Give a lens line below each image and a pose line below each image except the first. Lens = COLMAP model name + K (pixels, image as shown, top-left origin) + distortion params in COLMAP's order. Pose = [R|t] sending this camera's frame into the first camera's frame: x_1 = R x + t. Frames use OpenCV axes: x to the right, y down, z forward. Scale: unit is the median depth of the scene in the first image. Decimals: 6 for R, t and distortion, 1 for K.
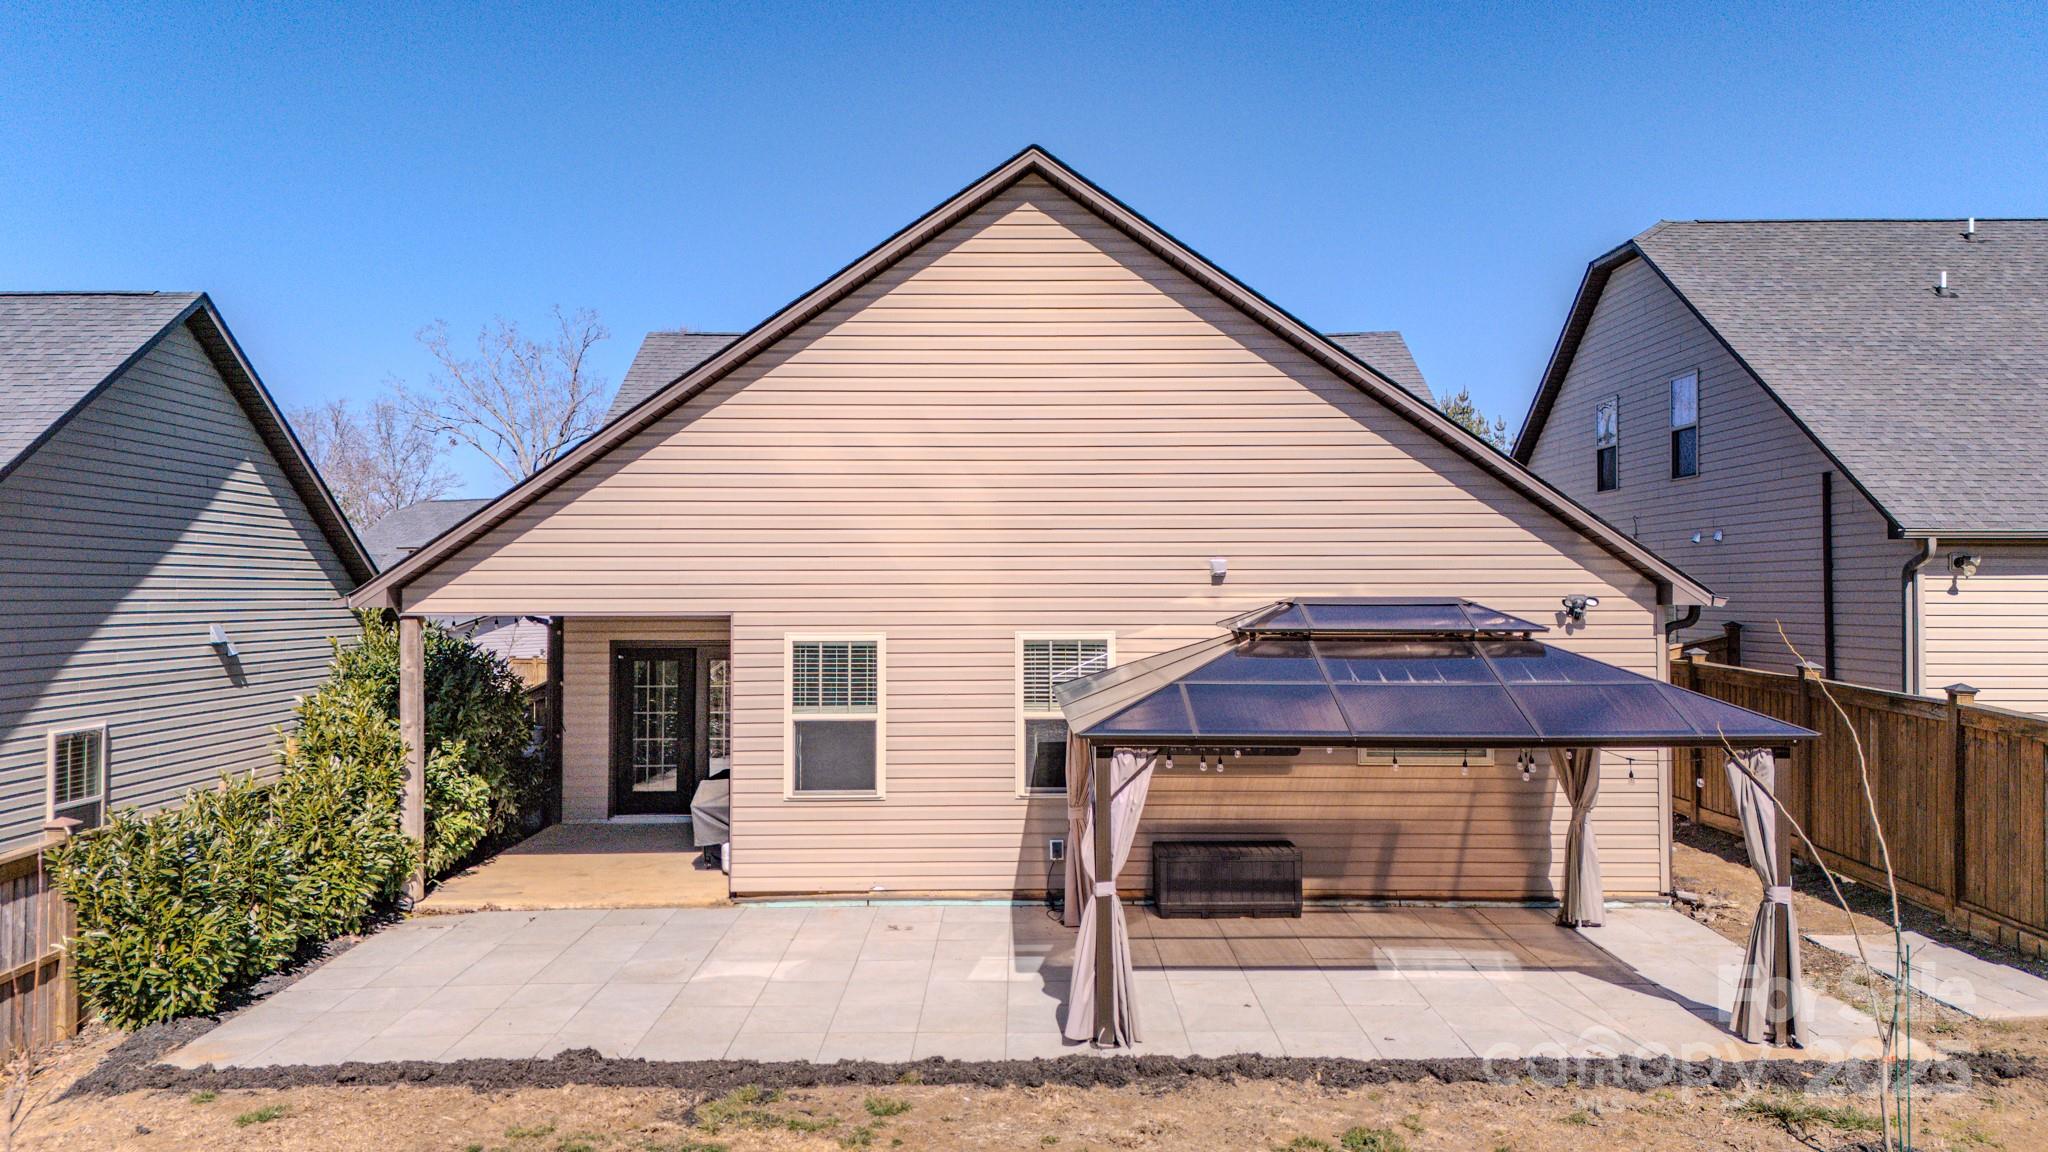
lens RADIAL K [[1502.3, 0, 1022.5], [0, 1502.3, 569.4], [0, 0, 1]] dist [0.060384, -0.011209]
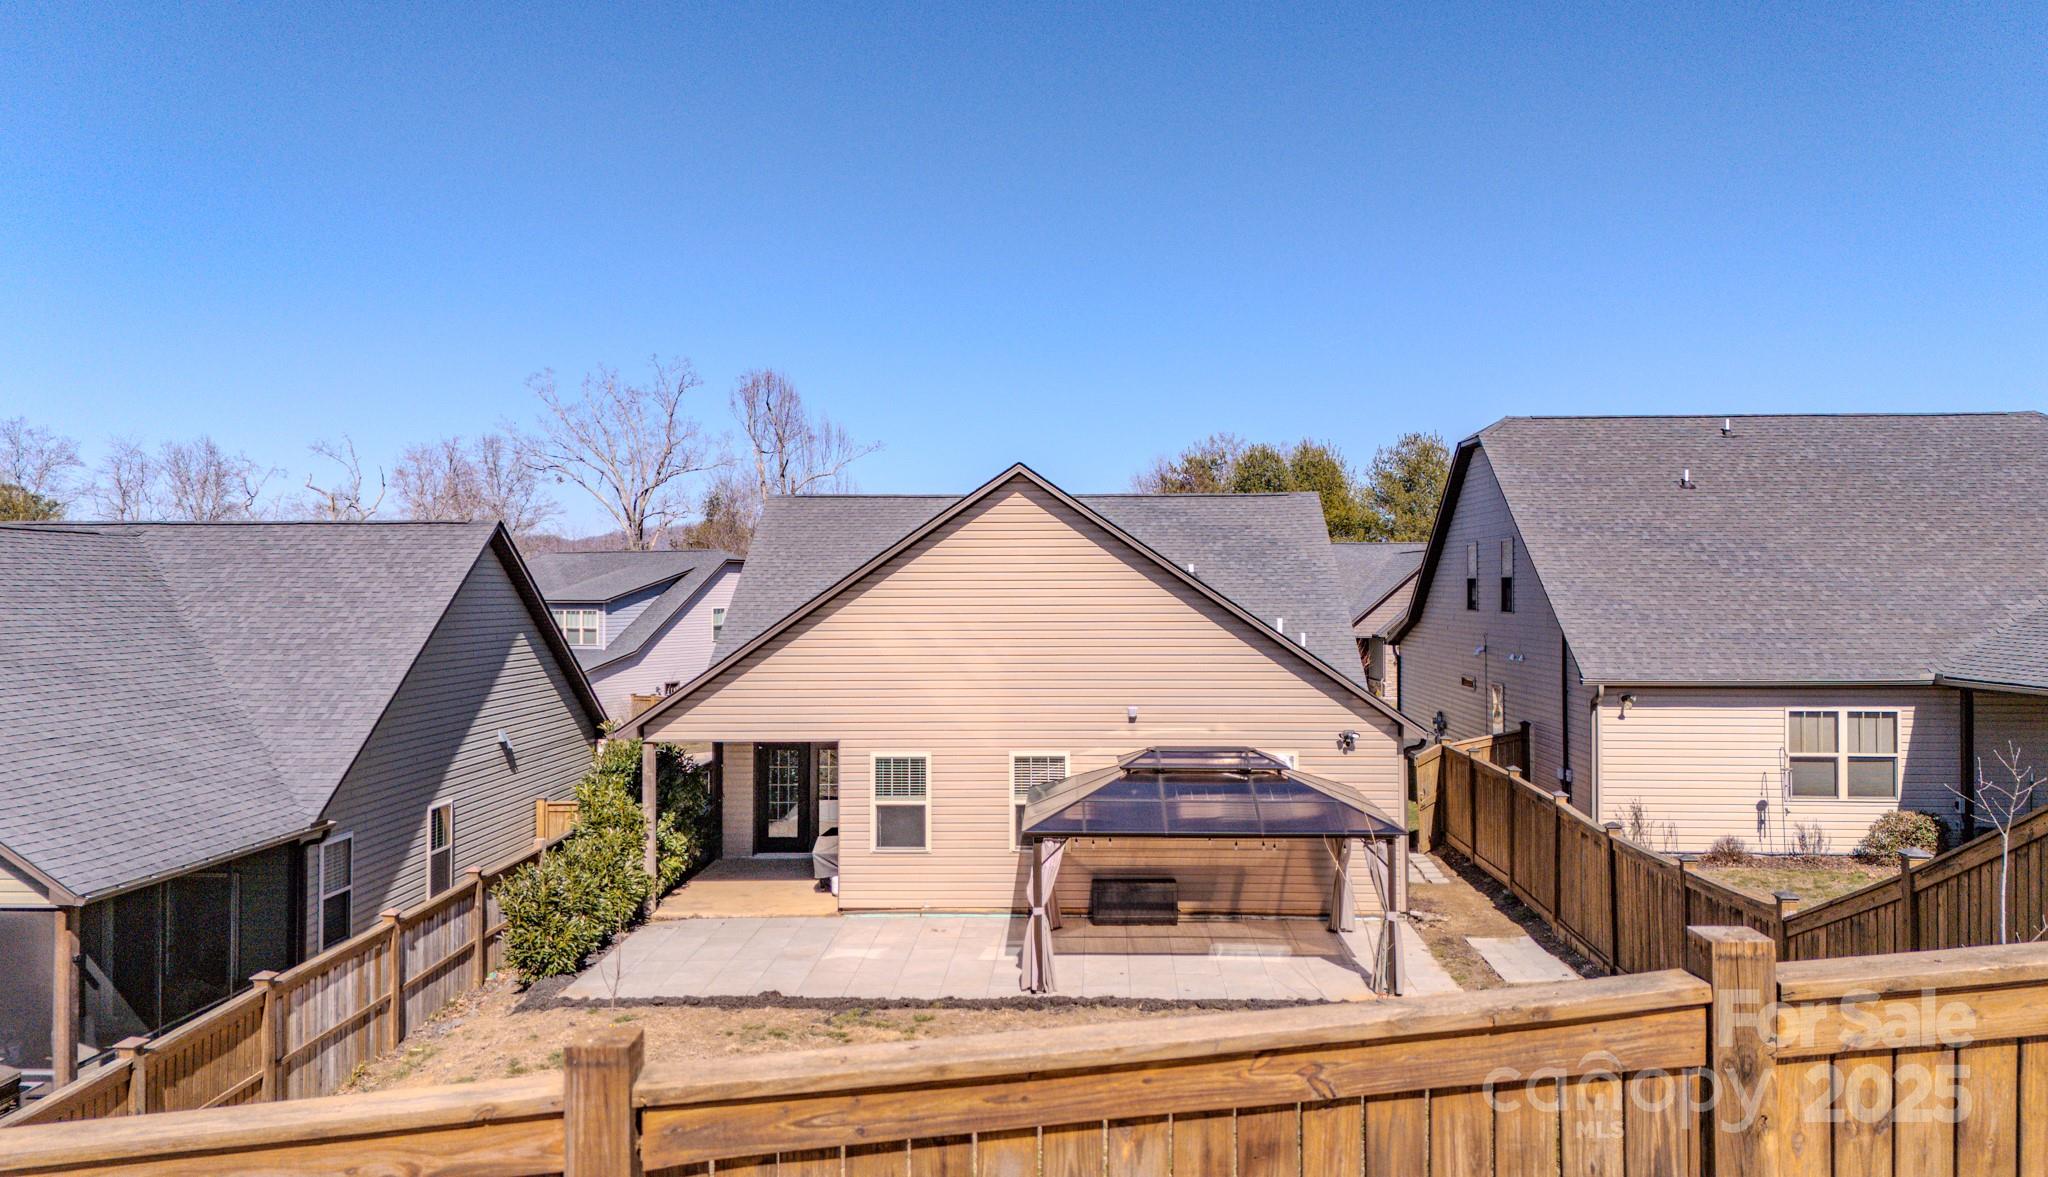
lens RADIAL K [[1501.8, 0, 1031.9], [0, 1501.8, 598.0], [0, 0, 1]] dist [0.095888, 0.000136]
pose [[0.999000, -0.003040, -0.044600, 0.095570], [0.003864, 0.999823, 0.018405, -0.159718], [0.044536, -0.018559, 0.998835, -0.655888]]
